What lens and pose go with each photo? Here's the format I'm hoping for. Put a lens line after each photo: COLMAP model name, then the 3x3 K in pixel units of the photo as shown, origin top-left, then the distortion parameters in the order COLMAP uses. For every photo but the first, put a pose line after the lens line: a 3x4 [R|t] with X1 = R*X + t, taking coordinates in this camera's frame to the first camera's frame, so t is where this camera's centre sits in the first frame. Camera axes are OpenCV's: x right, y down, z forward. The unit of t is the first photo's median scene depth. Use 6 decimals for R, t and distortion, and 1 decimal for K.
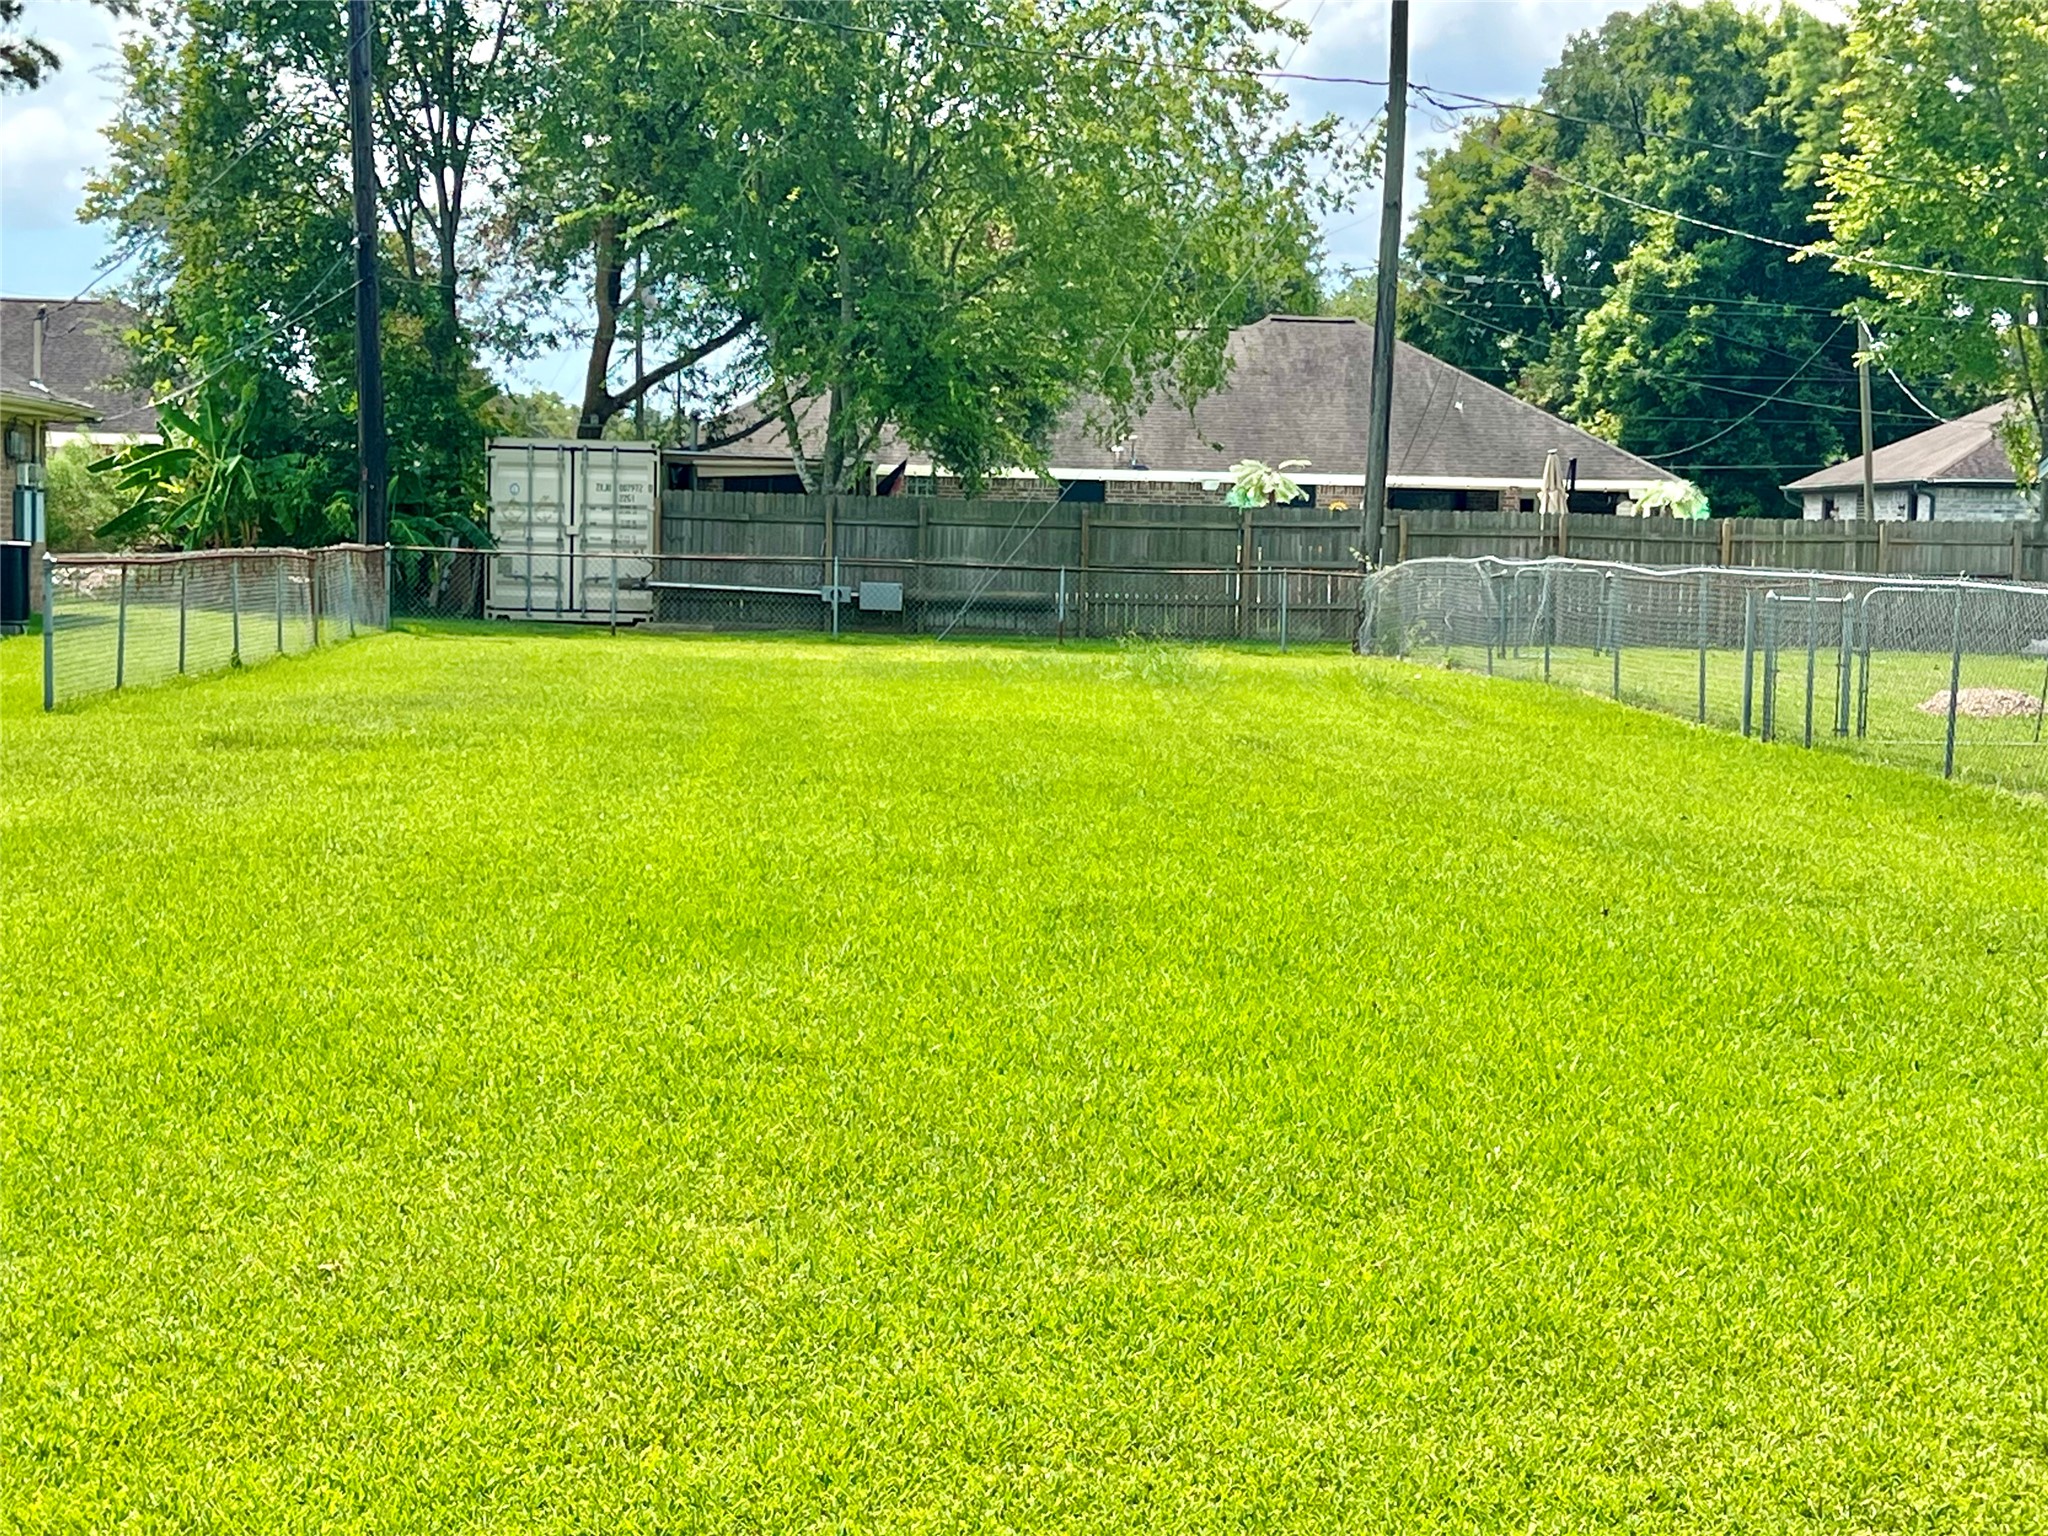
lens RADIAL K [[3760.6, 0, 1030.5], [0, 3760.6, 764.3], [0, 0, 1]] dist [0.237619, 0.000000]
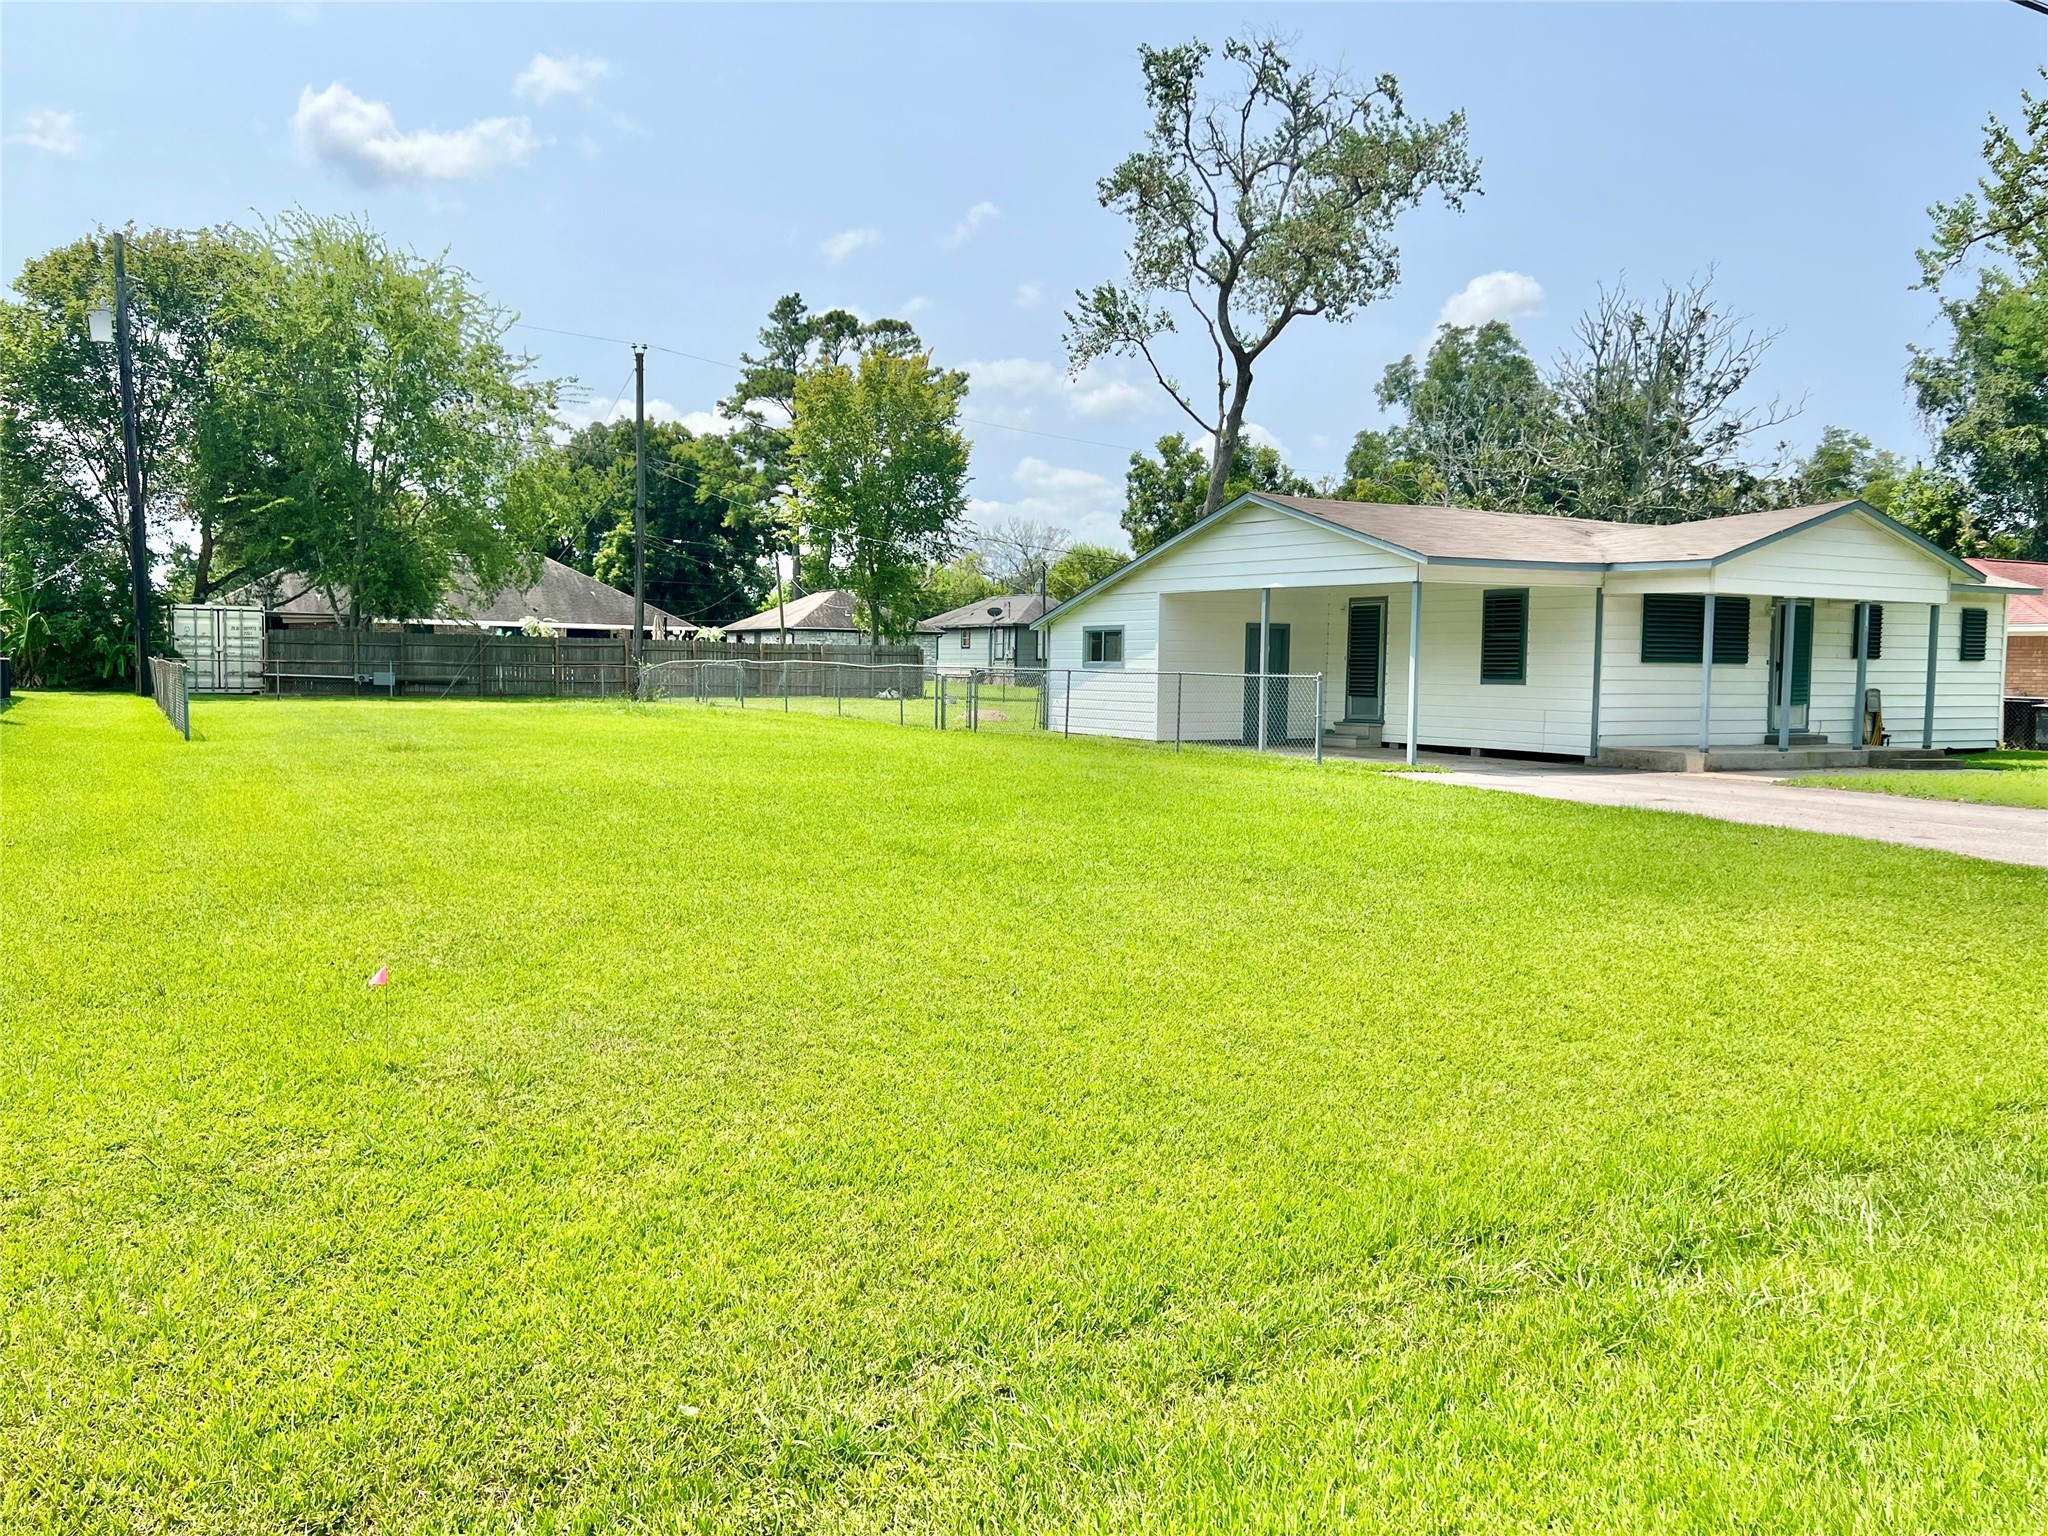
lens RADIAL K [[1630.3, 0, 1028.6], [0, 1630.3, 763.8], [0, 0, 1]] dist [0.040132, -0.018043]
pose [[0.901132, -0.036312, 0.432022, -0.113042], [0.032194, 0.999340, 0.016844, -0.000402], [-0.432348, -0.001270, 0.901706, 0.001950]]
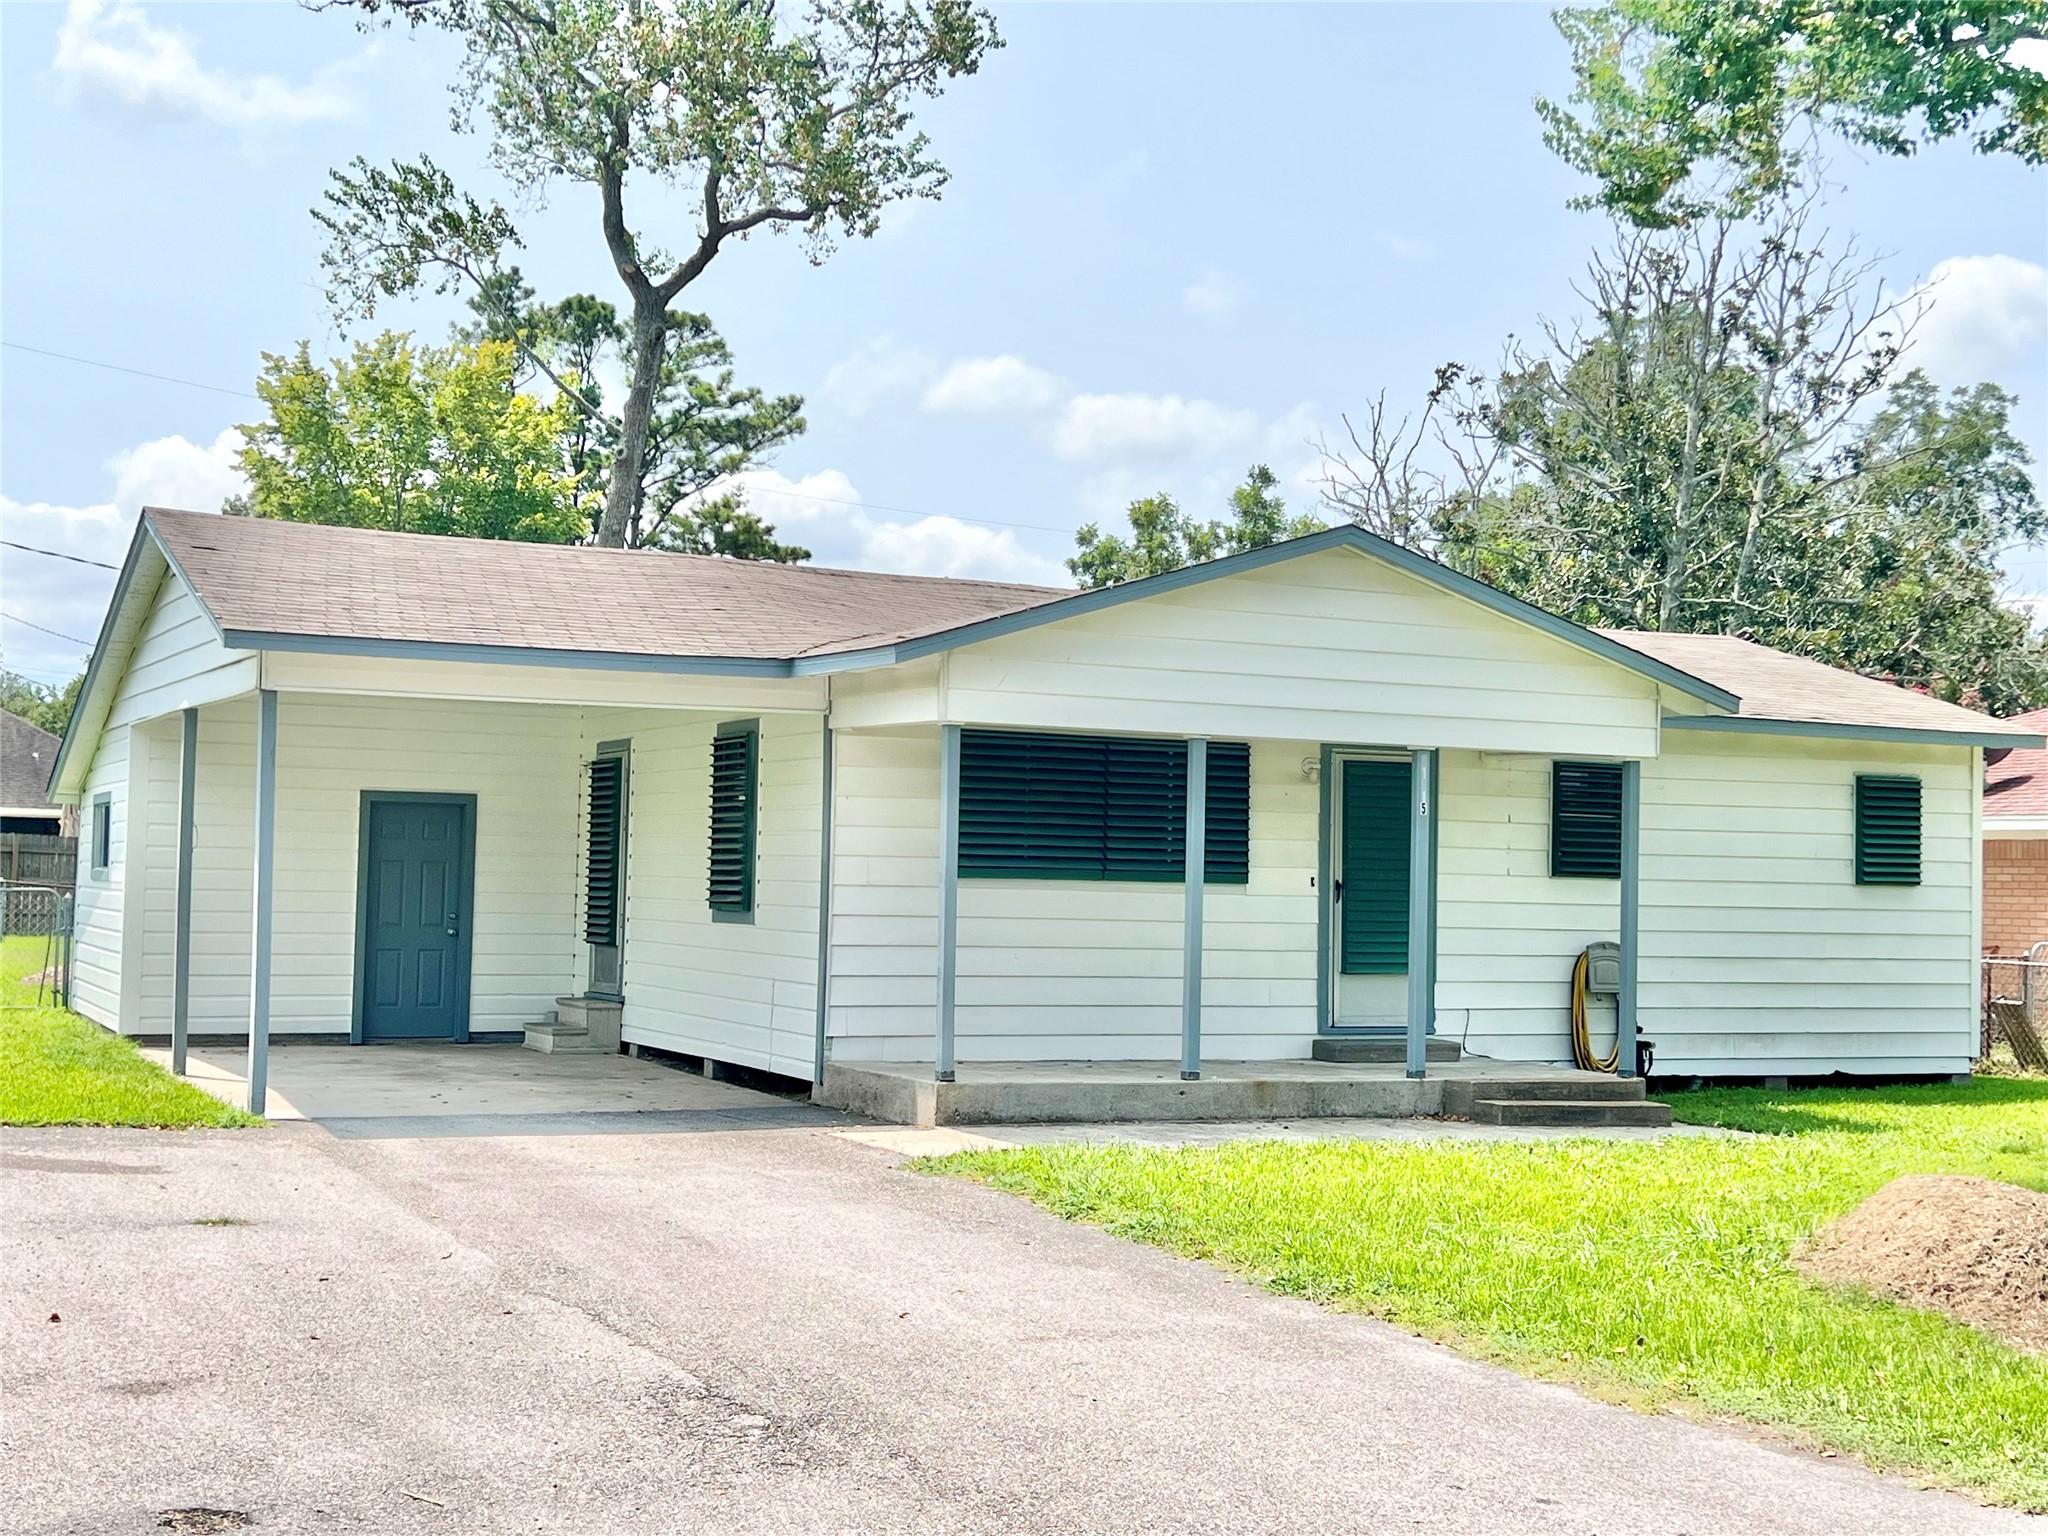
lens RADIAL K [[2597.6, 0, 1049.1], [0, 2597.6, 777.1], [0, 0, 1]] dist [0.097188, 0.000000]
pose [[0.930544, 0.014493, 0.365892, 0.140285], [0.019326, 0.995880, -0.088597, 0.001504], [-0.365669, 0.089514, 0.926430, 0.027513]]
